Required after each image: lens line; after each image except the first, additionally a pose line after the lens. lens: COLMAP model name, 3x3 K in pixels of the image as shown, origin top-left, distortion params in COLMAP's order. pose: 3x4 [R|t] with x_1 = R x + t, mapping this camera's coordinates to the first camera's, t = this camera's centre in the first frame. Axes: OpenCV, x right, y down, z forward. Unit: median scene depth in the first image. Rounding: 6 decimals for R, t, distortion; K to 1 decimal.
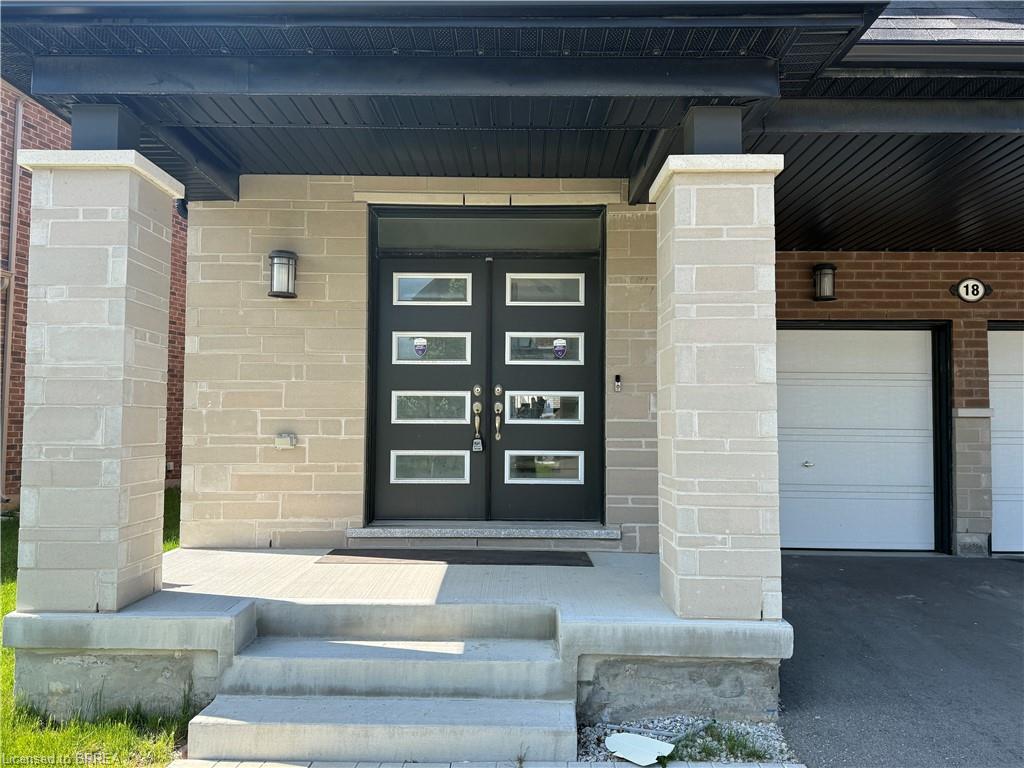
lens RADIAL K [[765.3, 0, 512.0], [0, 765.3, 384.0], [0, 0, 1]] dist [0.082529, -0.004046]
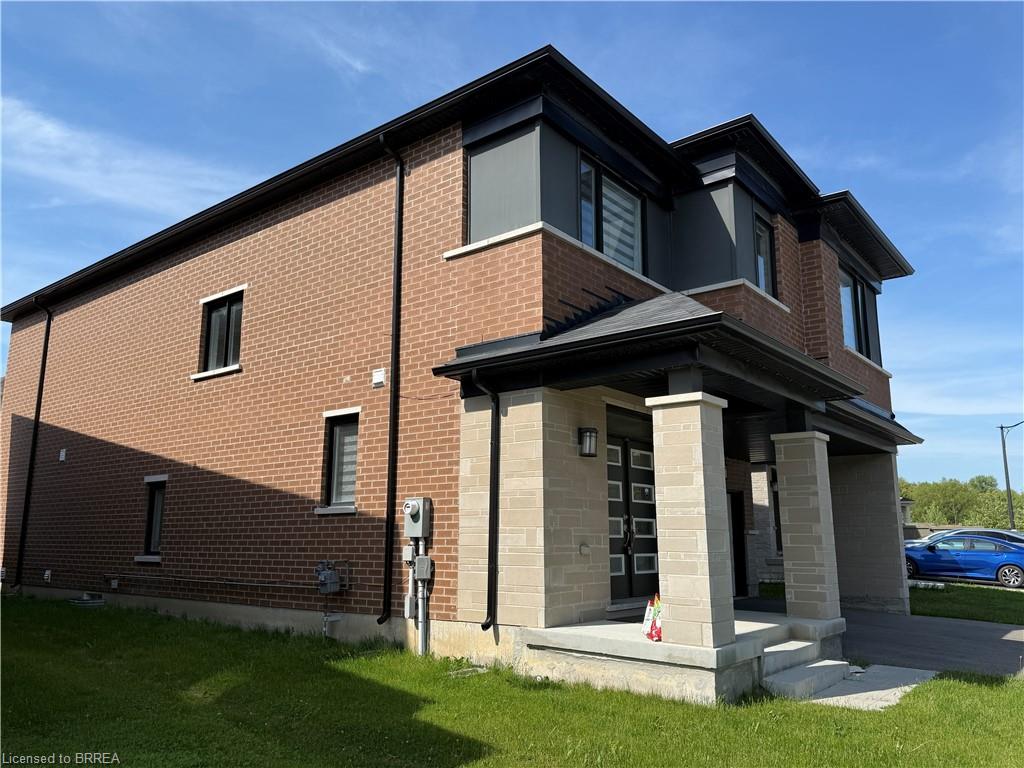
lens RADIAL K [[765.3, 0, 512.0], [0, 765.3, 384.0], [0, 0, 1]] dist [0.082529, -0.004046]
pose [[0.626137, 0.148056, 0.765527, -1.545387], [-0.038076, 0.986441, -0.159639, -0.001689], [-0.778782, 0.070808, 0.623285, 0.124572]]
